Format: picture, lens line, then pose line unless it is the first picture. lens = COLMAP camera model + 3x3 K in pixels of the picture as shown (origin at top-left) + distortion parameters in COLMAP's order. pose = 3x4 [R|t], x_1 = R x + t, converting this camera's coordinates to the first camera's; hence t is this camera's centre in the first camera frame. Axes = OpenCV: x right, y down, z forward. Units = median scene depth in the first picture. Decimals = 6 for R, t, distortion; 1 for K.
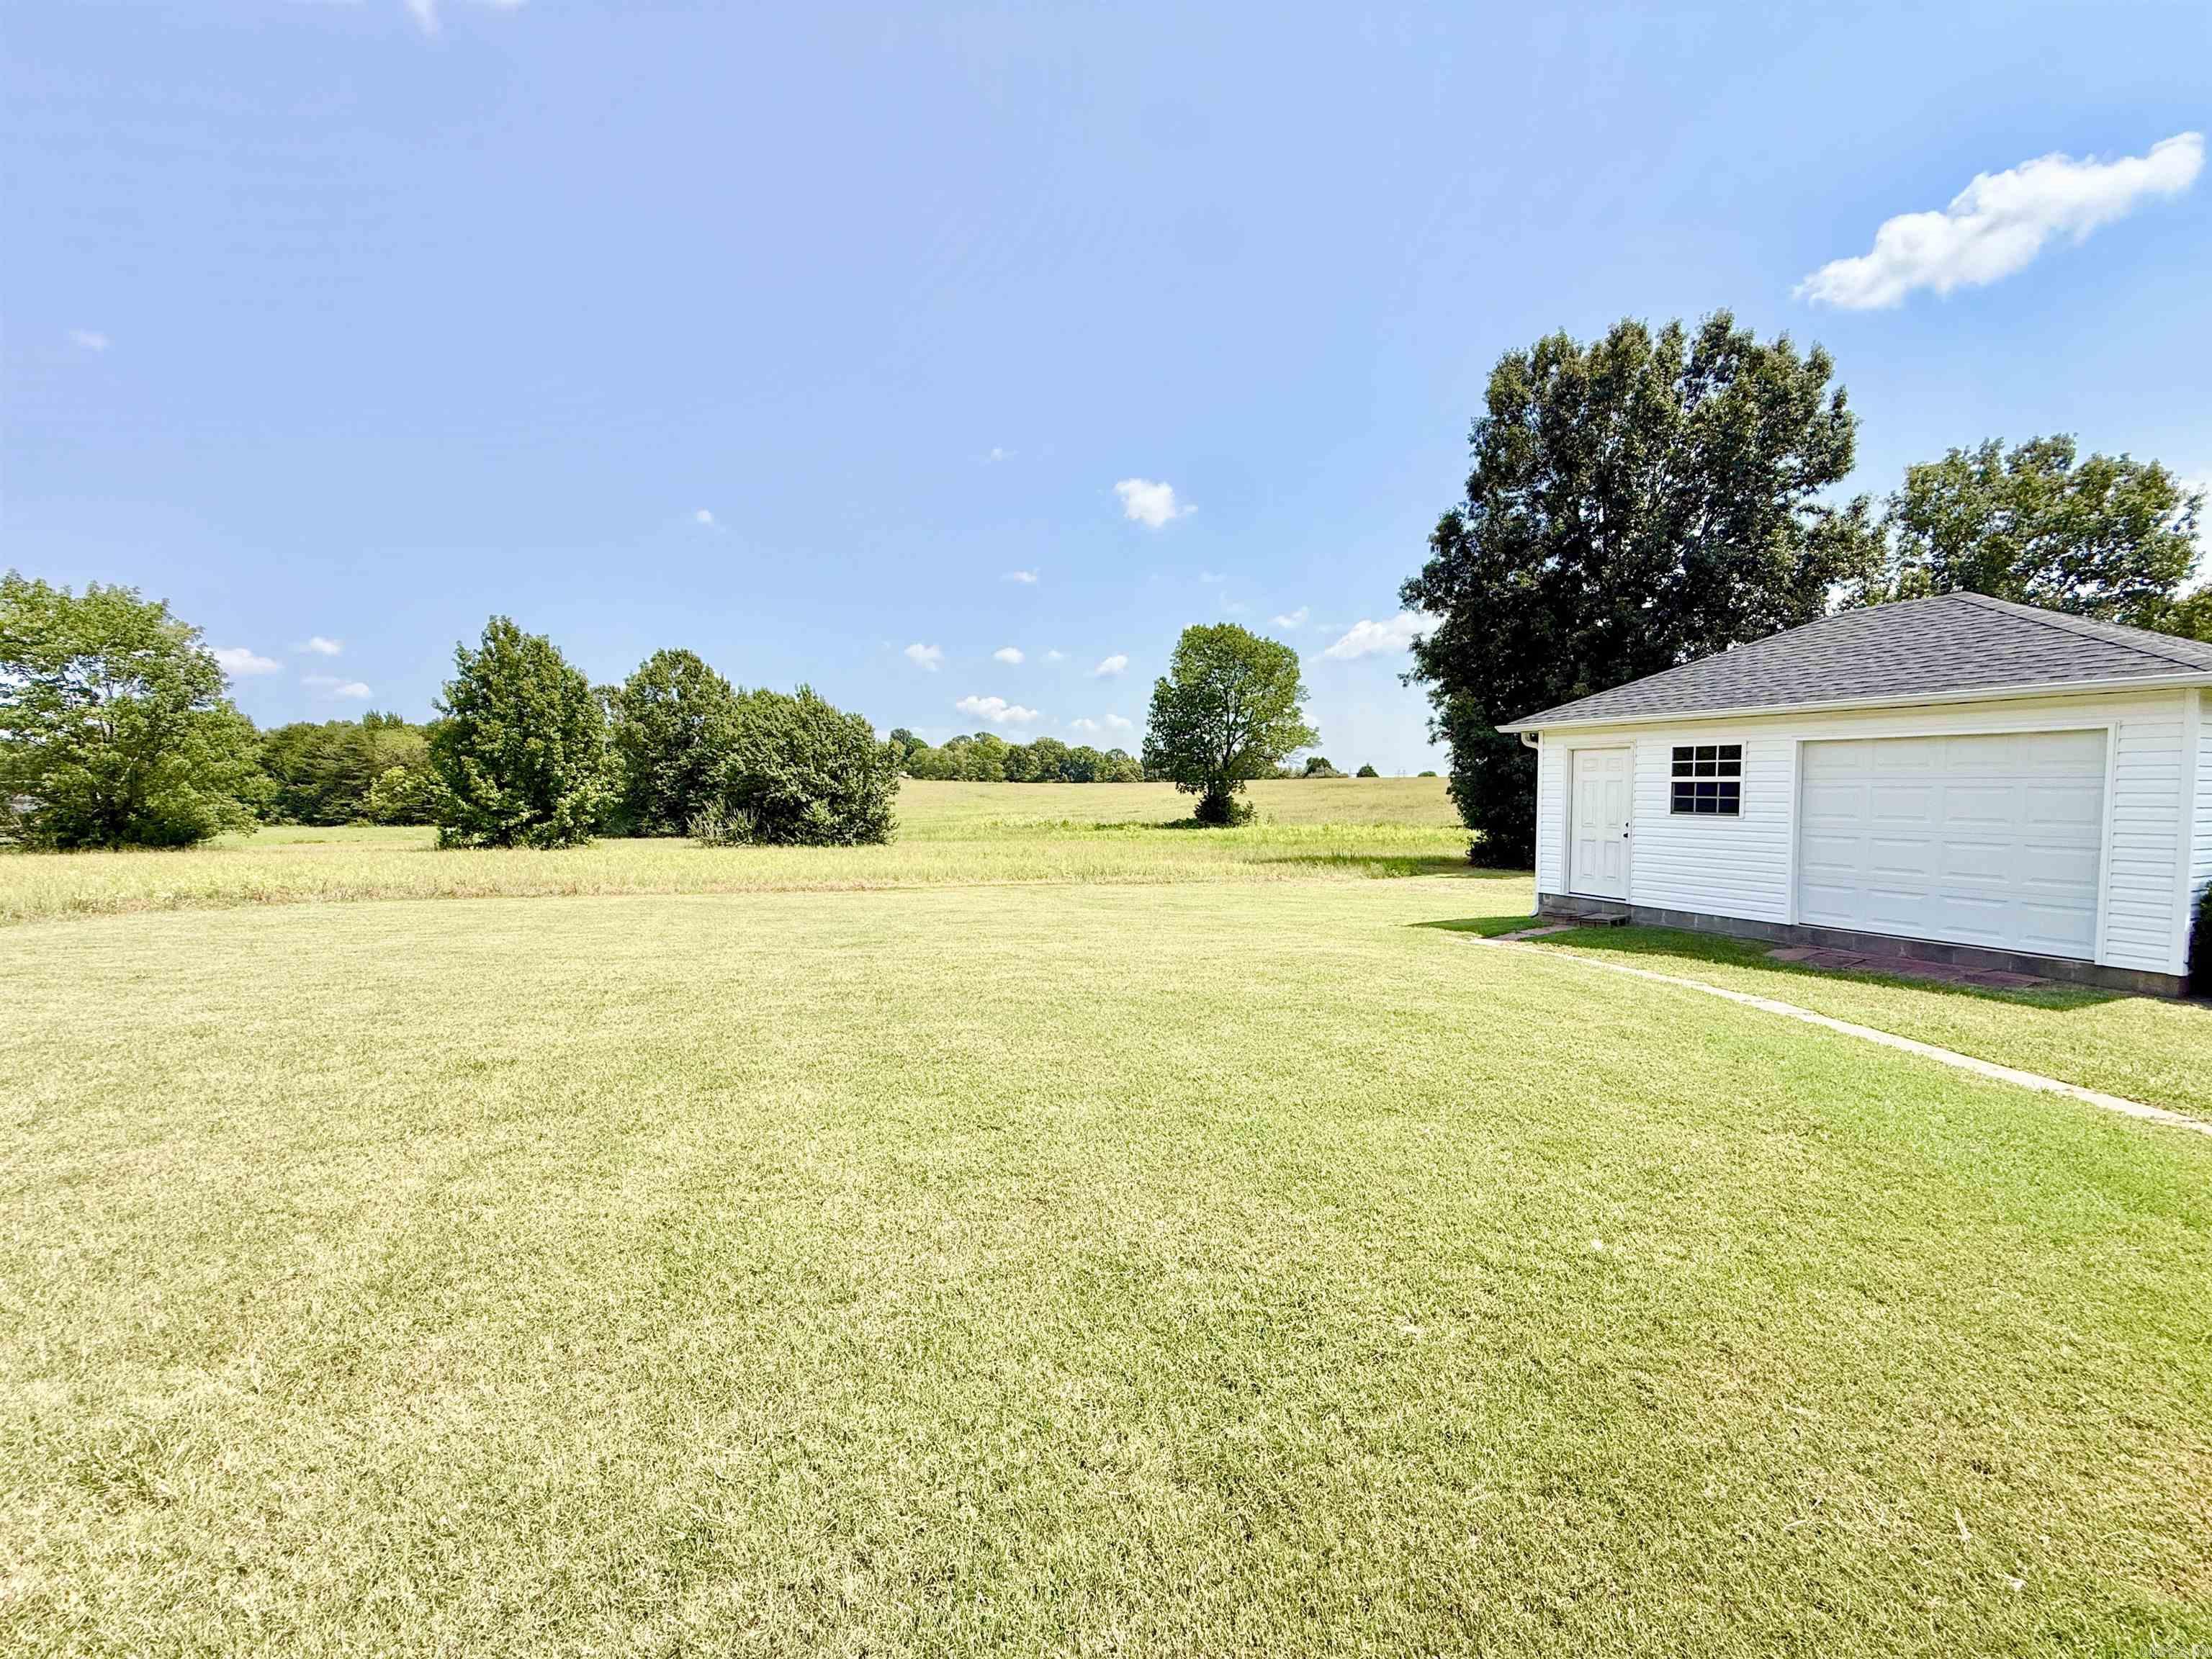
lens RADIAL K [[878.3, 0, 1111.4], [0, 878.3, 824.0], [0, 0, 1]] dist [-0.000644, 0.000174]
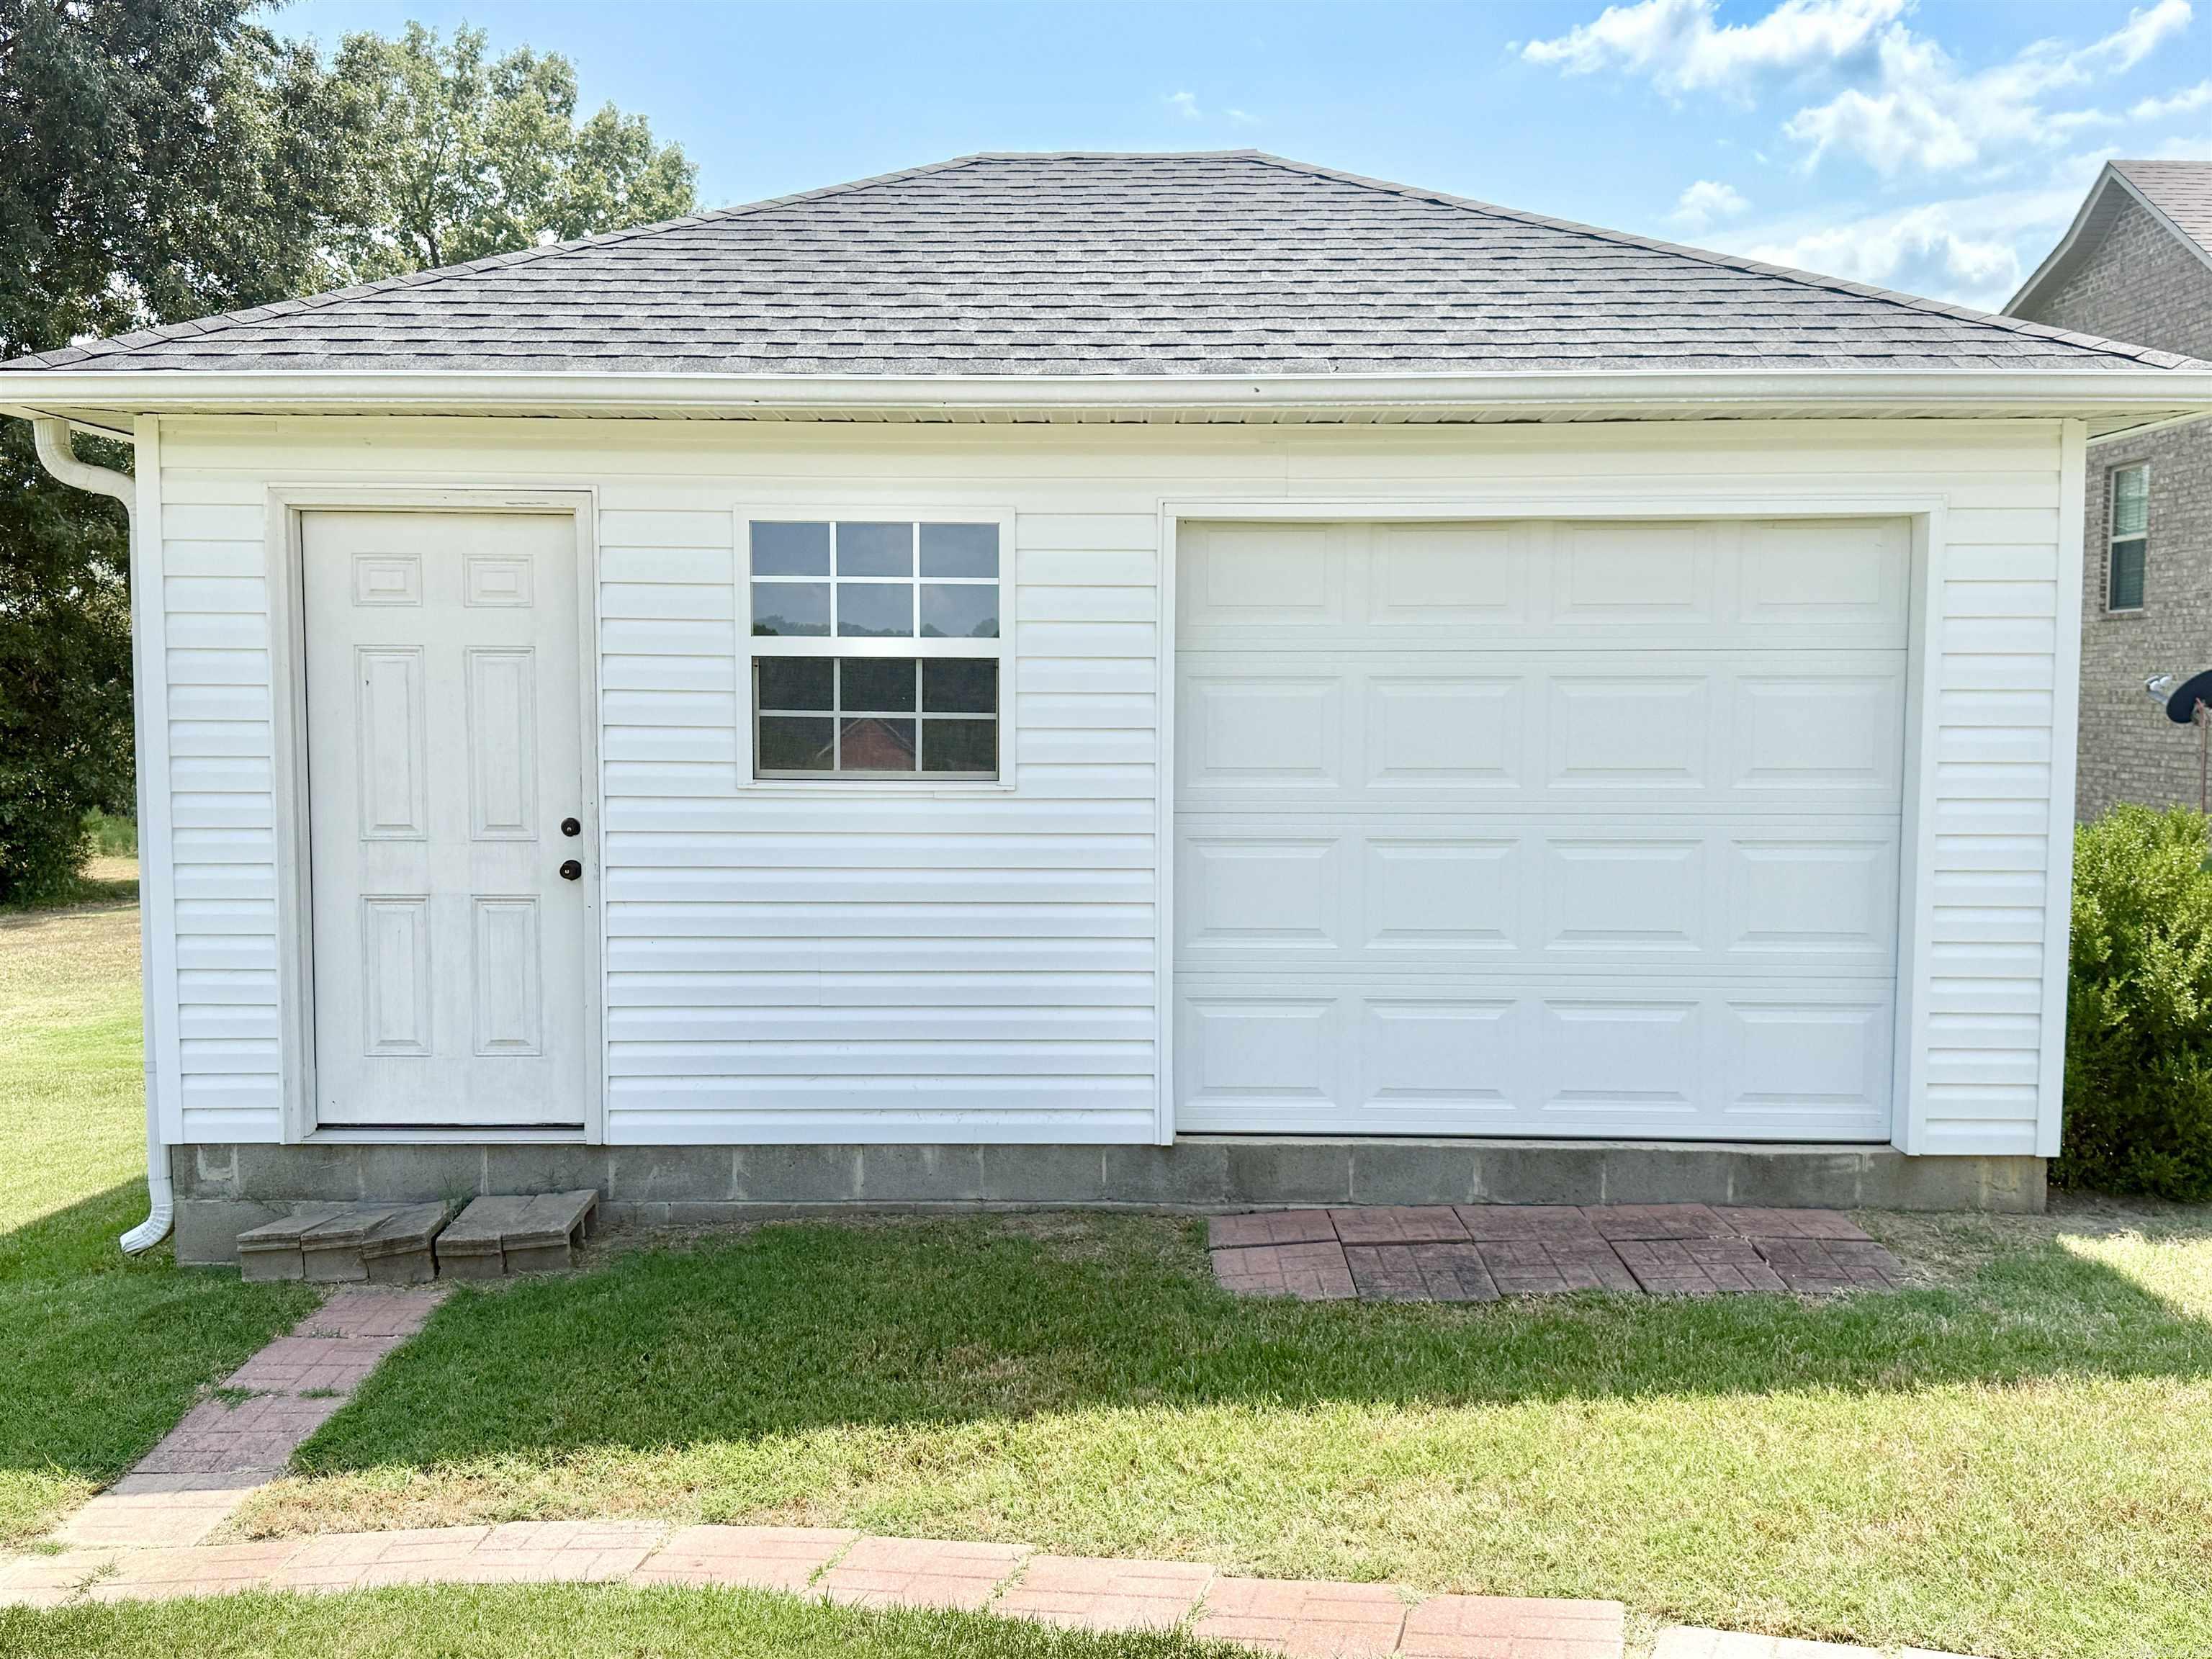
lens RADIAL K [[1997.6, 0, 1110.5], [0, 1997.6, 819.5], [0, 0, 1]] dist [0.045518, -0.002025]
pose [[0.434163, -0.064825, 0.898499, 0.152419], [0.037088, 0.997848, 0.054072, -0.027924], [-0.900070, 0.009847, 0.435633, 0.651576]]
